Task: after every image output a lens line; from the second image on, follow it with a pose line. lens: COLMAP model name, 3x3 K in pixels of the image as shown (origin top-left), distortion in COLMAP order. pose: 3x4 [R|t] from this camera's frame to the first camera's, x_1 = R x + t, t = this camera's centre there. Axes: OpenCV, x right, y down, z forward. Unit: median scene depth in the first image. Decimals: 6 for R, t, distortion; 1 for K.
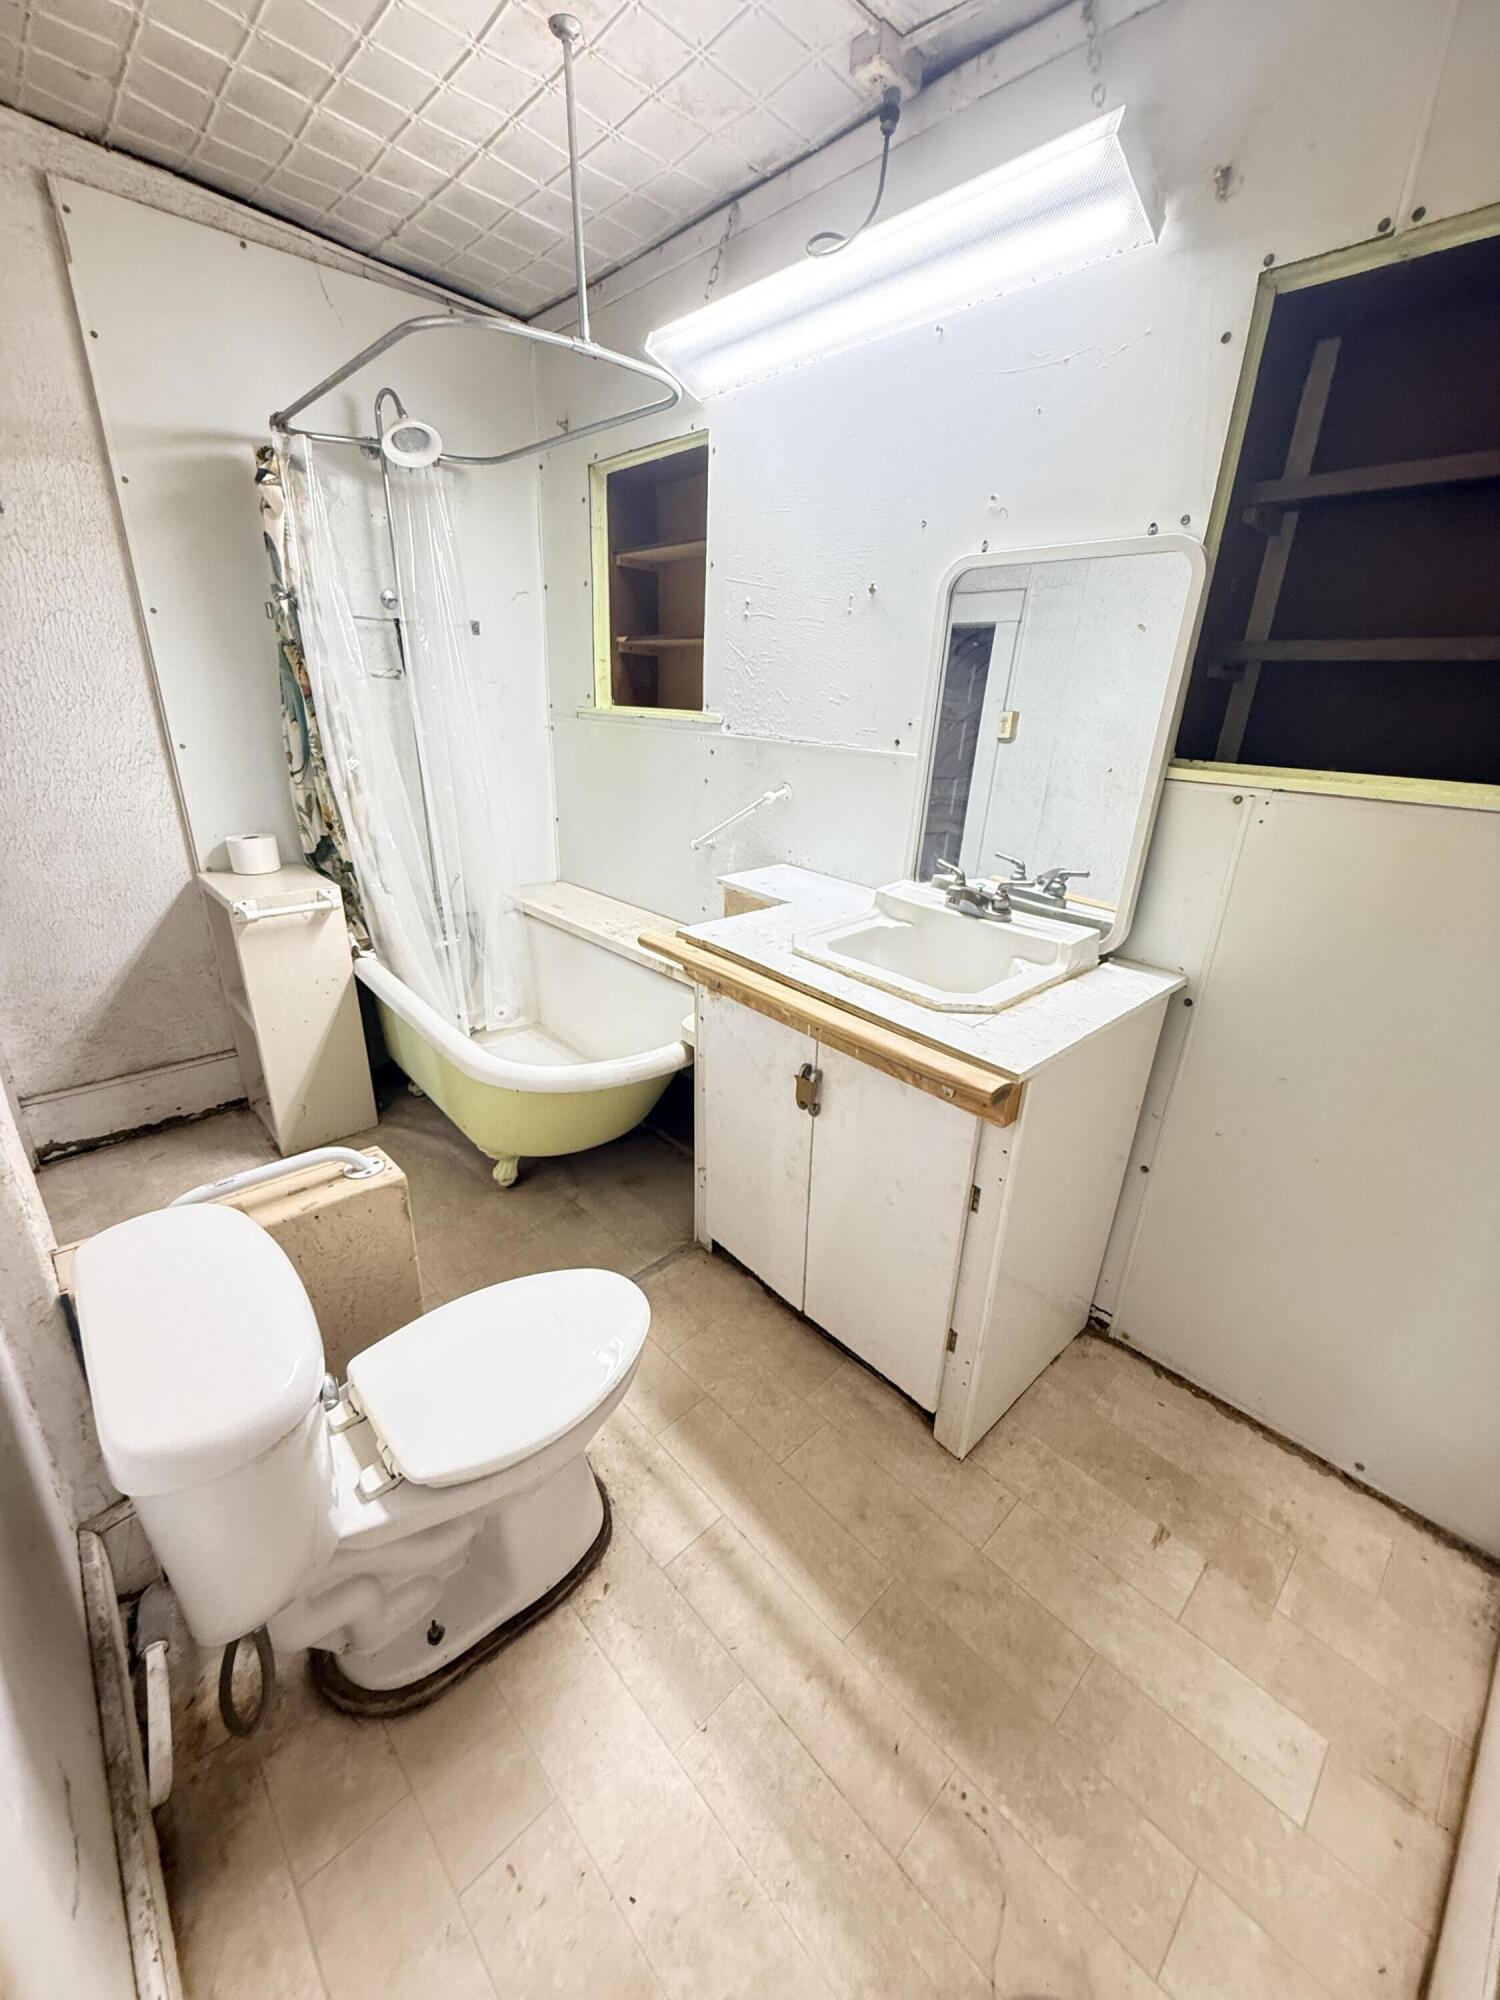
lens RADIAL K [[797.4, 0, 750.0], [0, 797.4, 1000.0], [0, 0, 1]] dist [0.000786, 0.000181]
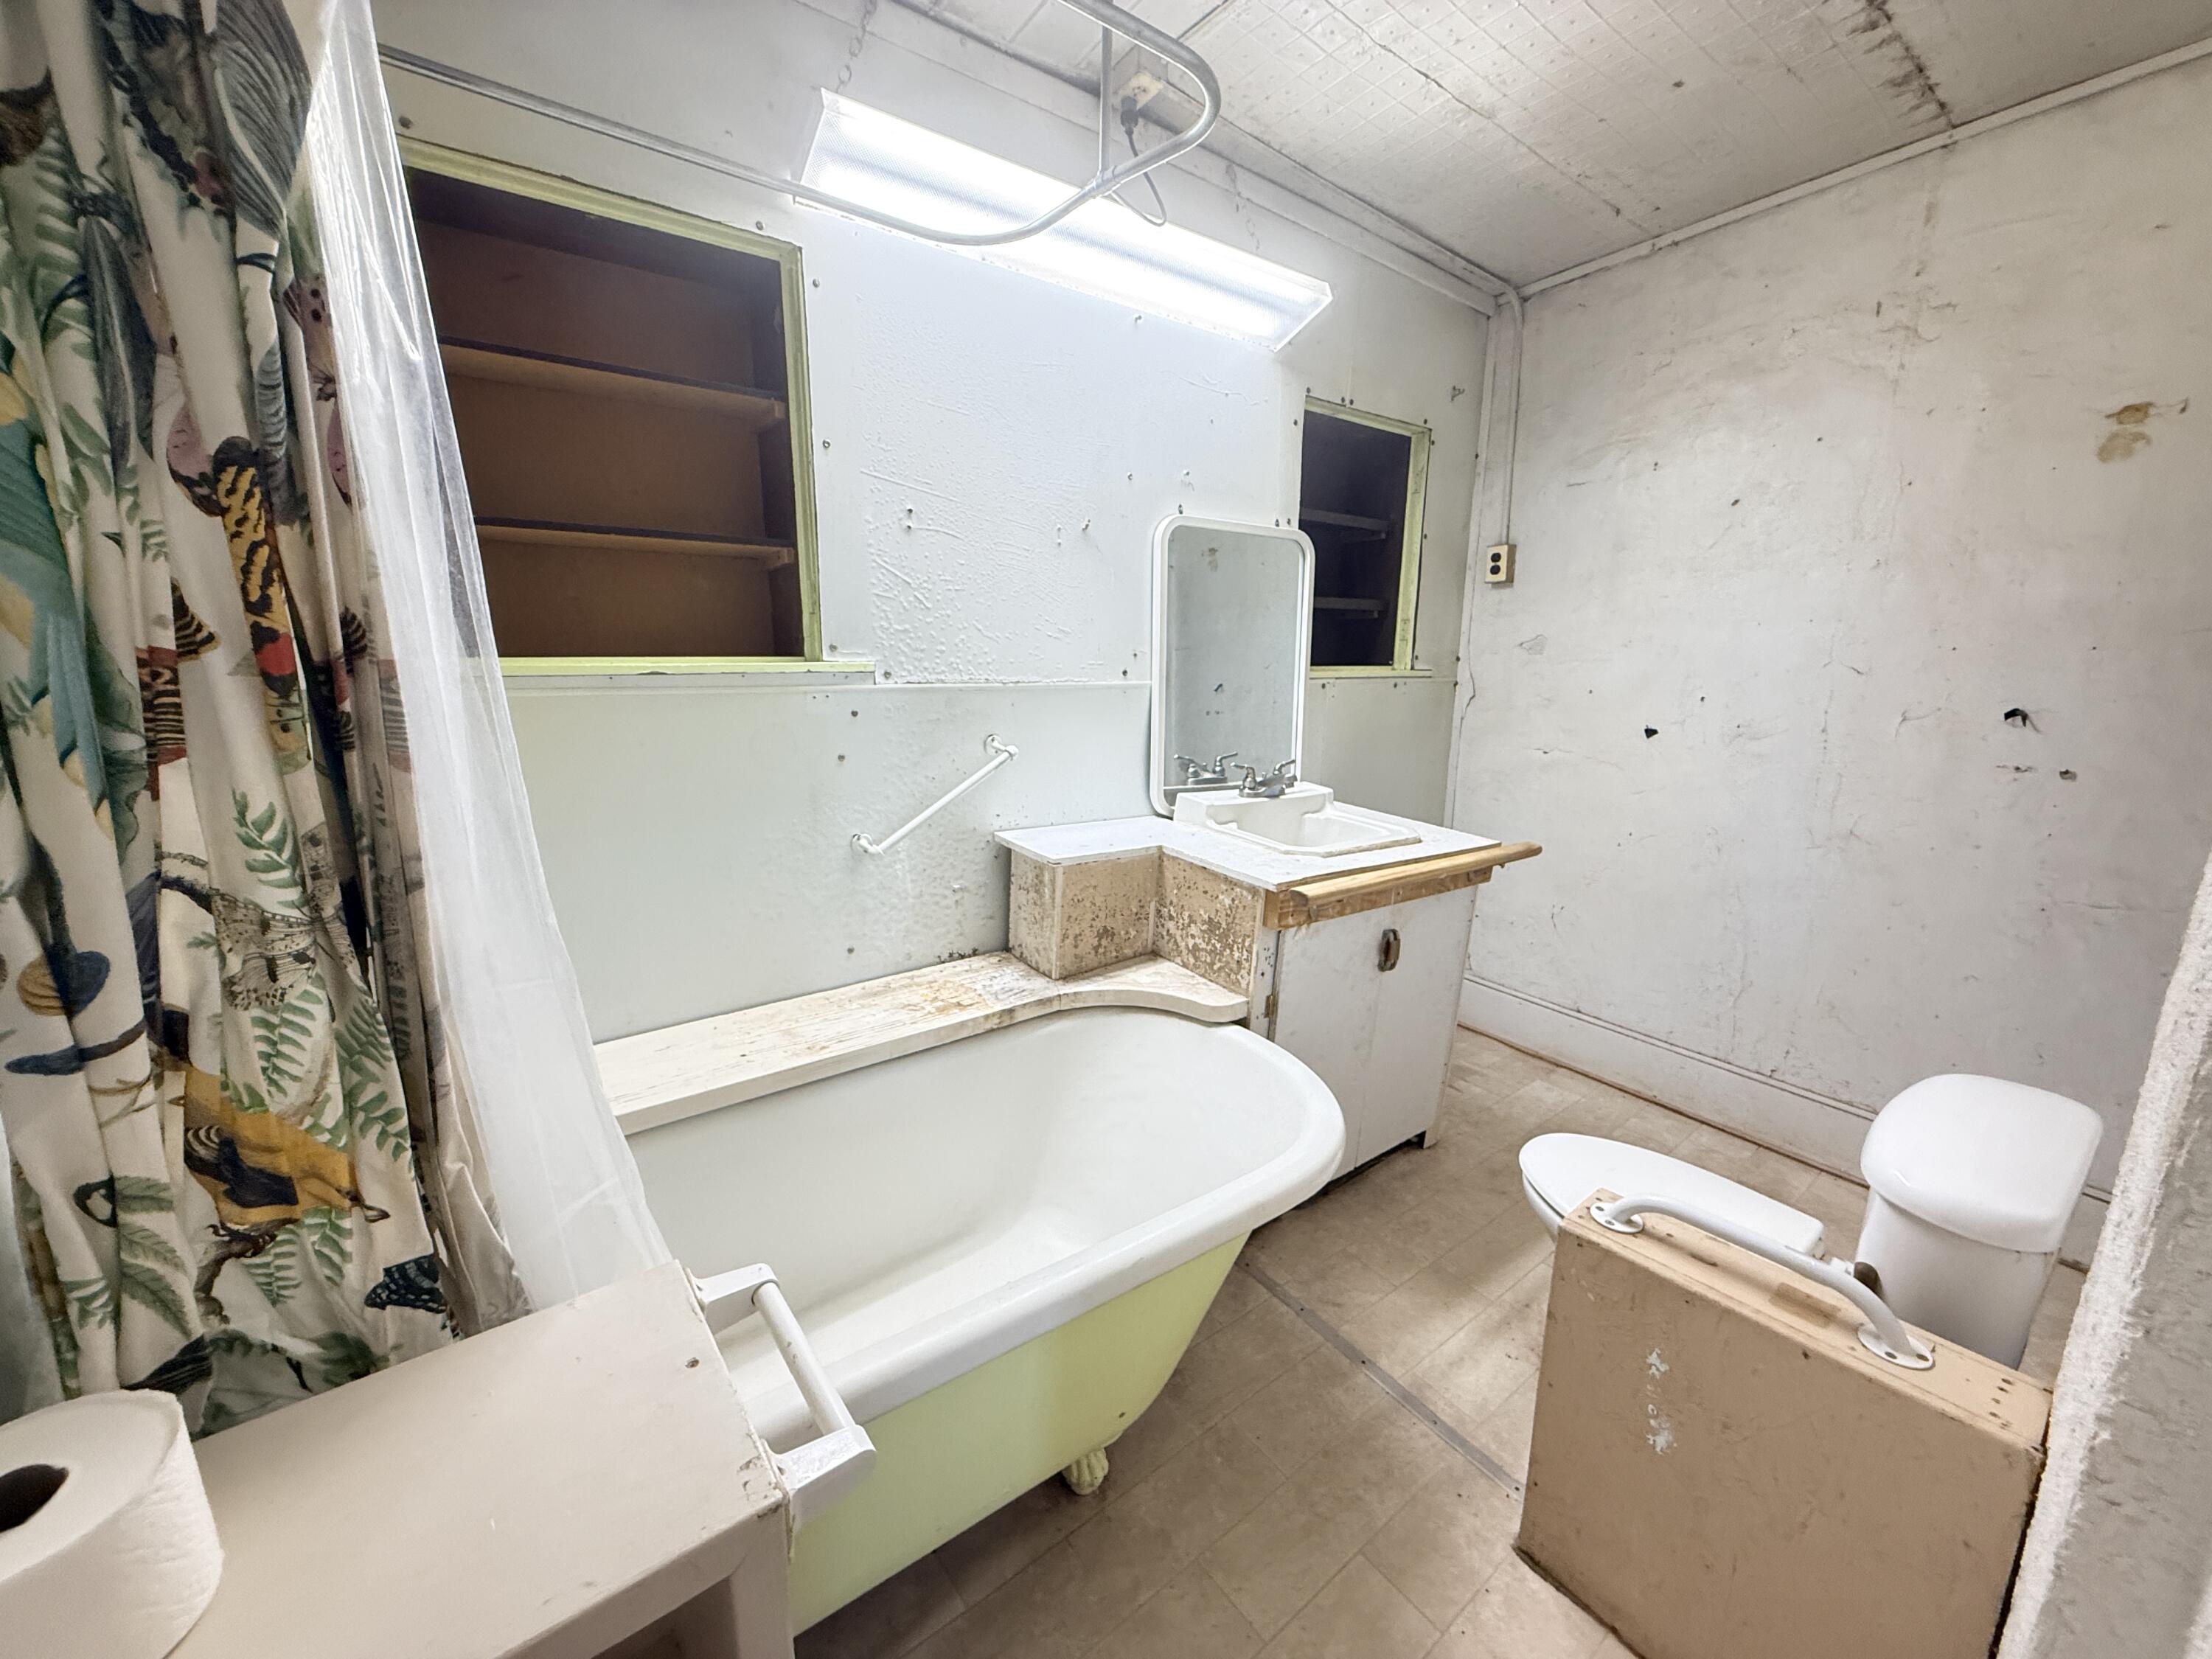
lens RADIAL K [[882.0, 0, 1102.4], [0, 882.0, 825.1], [0, 0, 1]] dist [0.000786, 0.000181]
pose [[0.091348, -0.237786, 0.967013, -0.952427], [0.349215, 0.917054, 0.192513, -0.368876], [-0.932579, 0.320110, 0.166809, 0.893026]]
